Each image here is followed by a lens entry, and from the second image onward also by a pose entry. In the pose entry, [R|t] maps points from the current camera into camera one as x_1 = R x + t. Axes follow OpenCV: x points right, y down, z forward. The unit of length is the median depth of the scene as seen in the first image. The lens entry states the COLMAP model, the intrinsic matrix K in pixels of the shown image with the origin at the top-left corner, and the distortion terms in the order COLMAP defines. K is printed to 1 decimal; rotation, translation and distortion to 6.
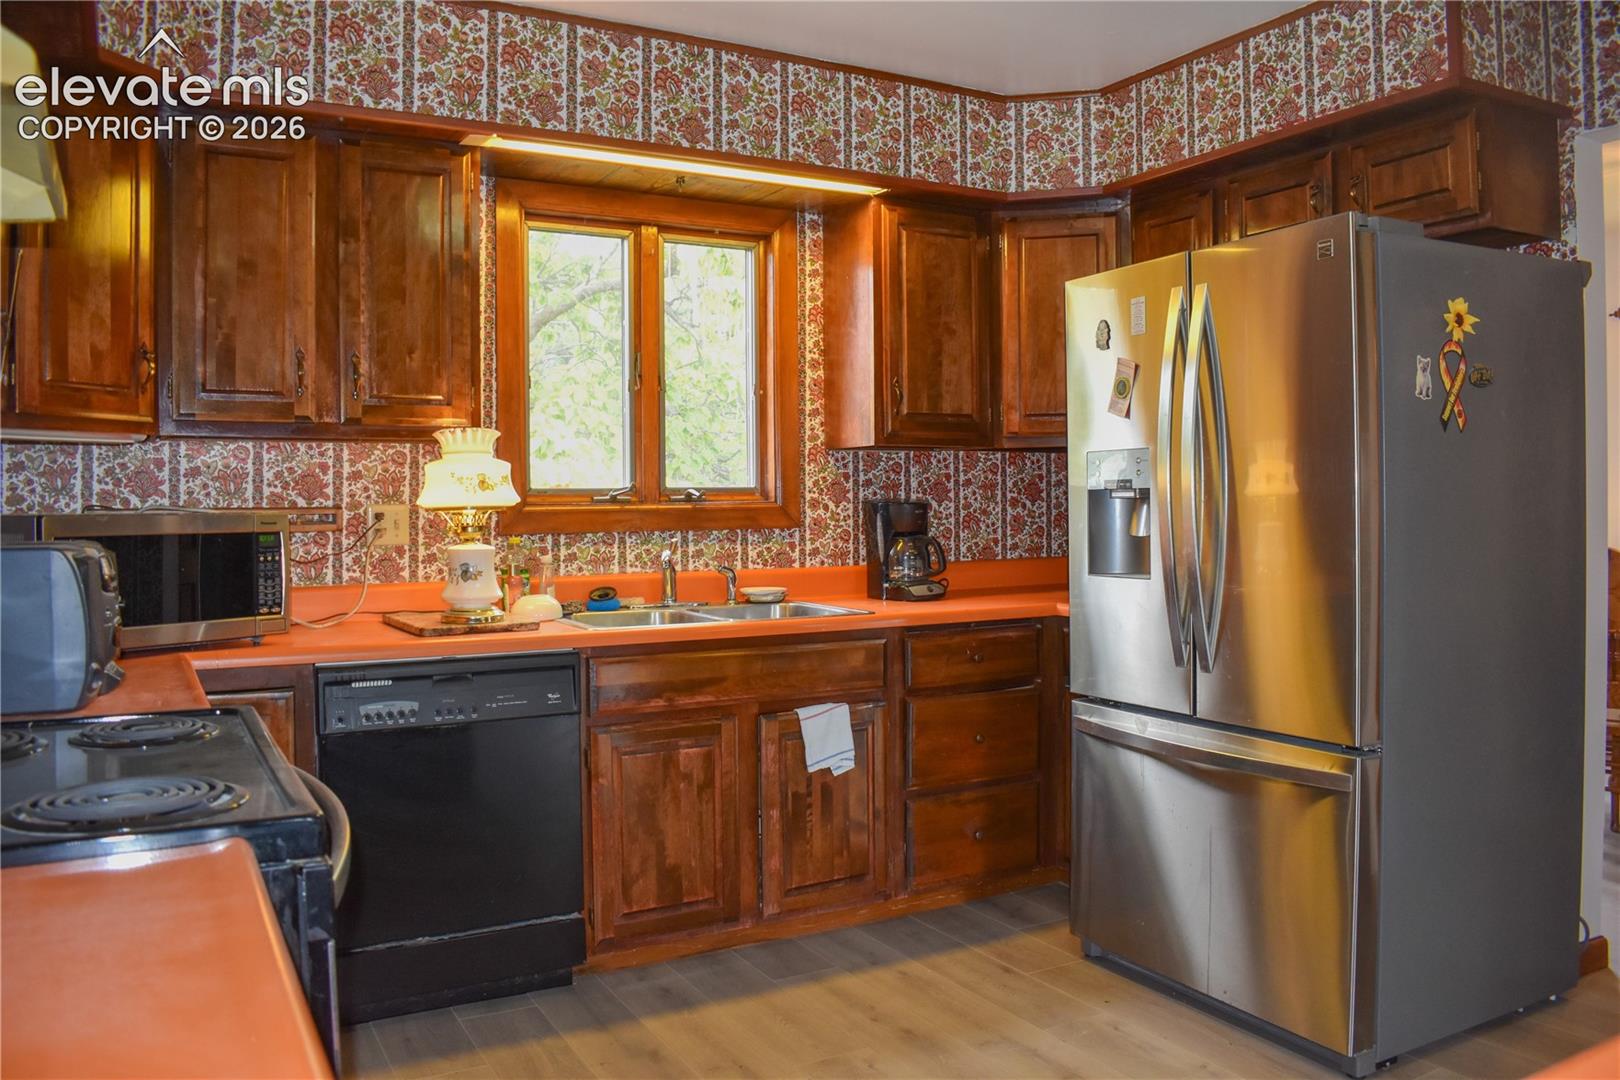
lens RADIAL K [[1262.6, 0, 810.0], [0, 1262.6, 540.0], [0, 0, 1]] dist [-0.097506, 0.020393]
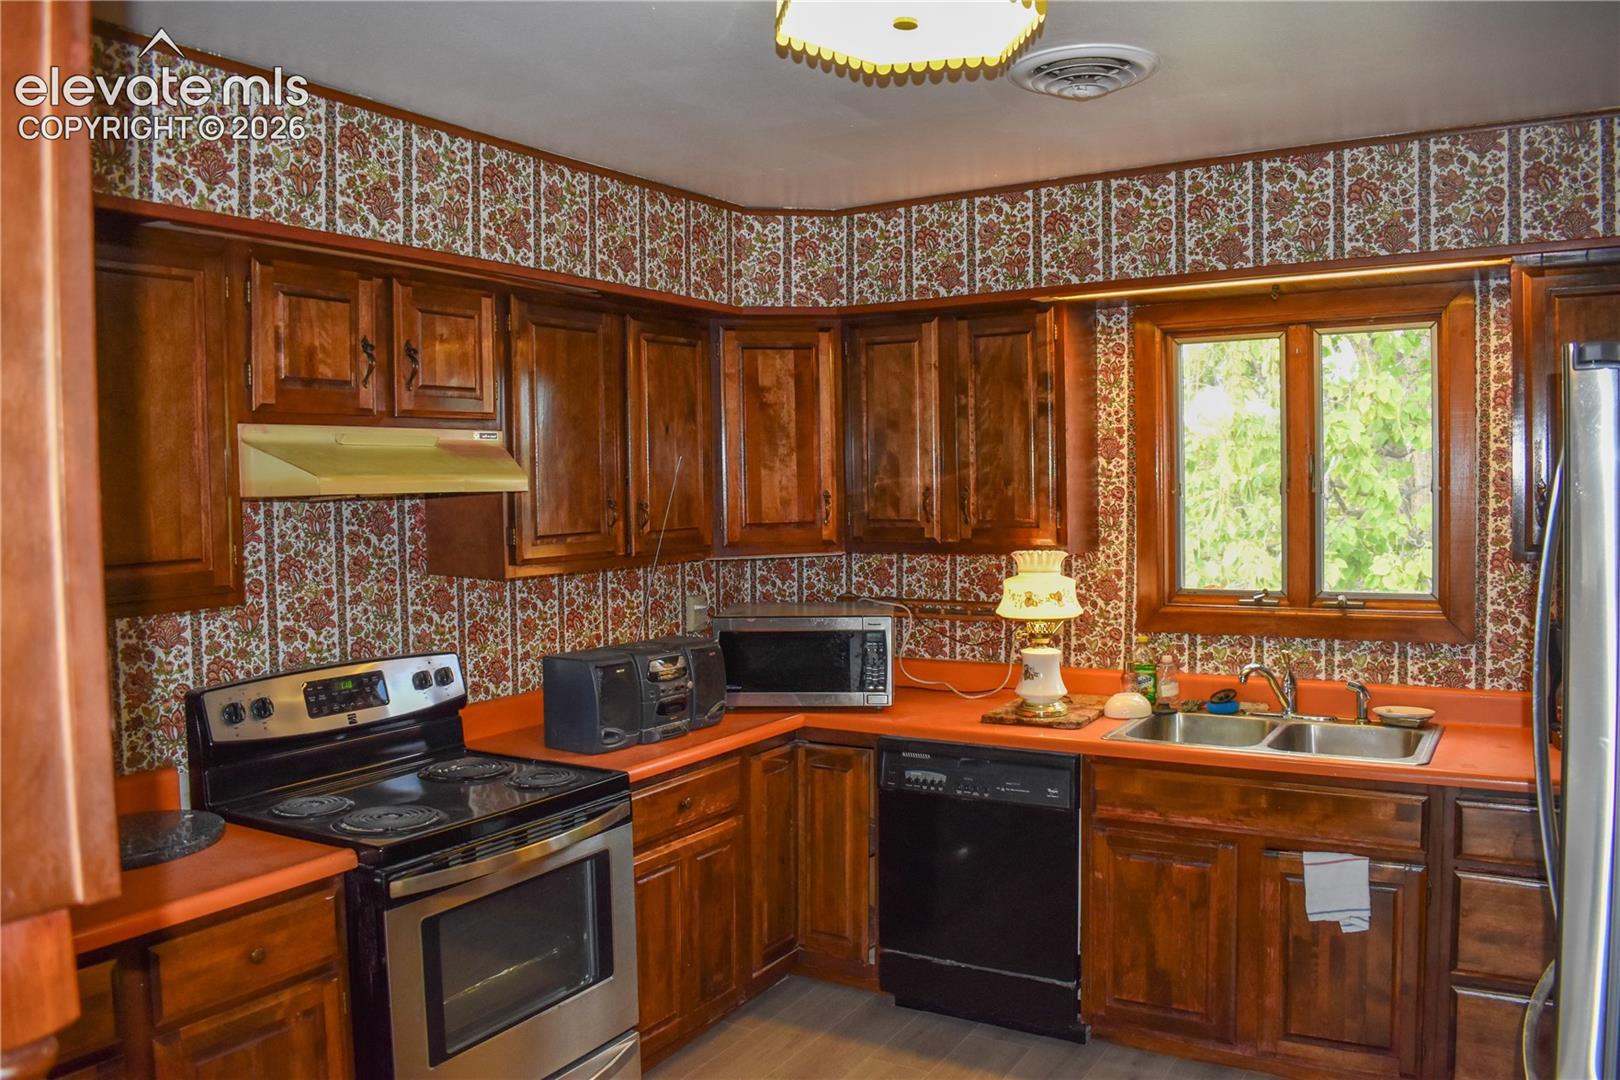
lens RADIAL K [[1262.6, 0, 810.0], [0, 1262.6, 540.0], [0, 0, 1]] dist [-0.097506, 0.020393]
pose [[0.491245, 0.037972, -0.870193, 0.620643], [-0.010837, 0.999238, 0.037485, -0.134148], [0.870954, -0.008984, 0.491283, 0.224999]]
